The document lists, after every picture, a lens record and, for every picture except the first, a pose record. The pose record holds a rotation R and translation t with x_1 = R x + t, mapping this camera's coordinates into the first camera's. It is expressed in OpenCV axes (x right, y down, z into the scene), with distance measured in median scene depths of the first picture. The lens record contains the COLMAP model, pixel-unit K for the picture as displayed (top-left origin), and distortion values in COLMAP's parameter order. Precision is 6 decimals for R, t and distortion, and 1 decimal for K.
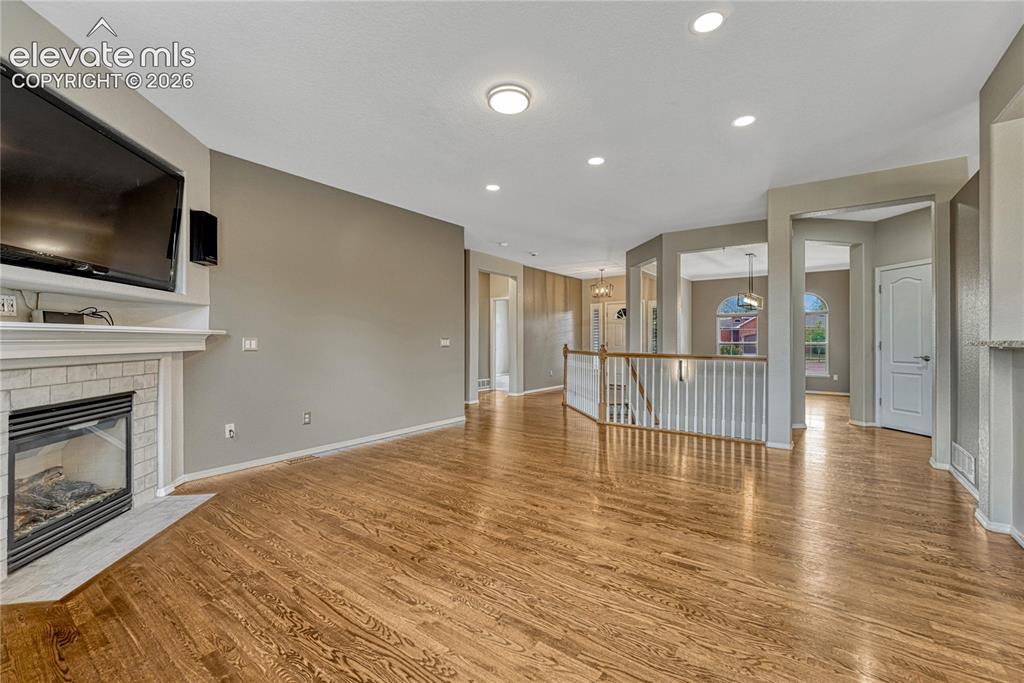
lens RADIAL K [[436.3, 0, 503.2], [0, 436.3, 339.0], [0, 0, 1]] dist [-0.000714, 0.000021]
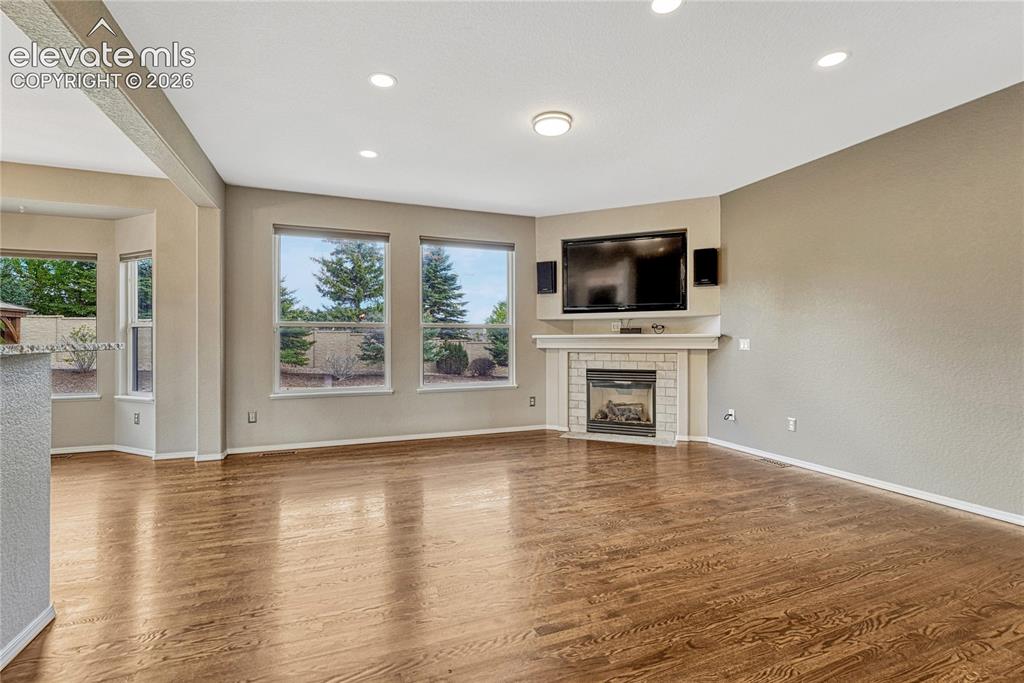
lens RADIAL K [[464.4, 0, 512.0], [0, 464.4, 341.5], [0, 0, 1]] dist [-0.000734, 0.000033]
pose [[-0.533822, 0.000669, -0.845597, 1.030030], [0.004682, 0.999987, -0.002164, 0.004619], [0.845584, -0.005114, -0.533818, 1.495126]]
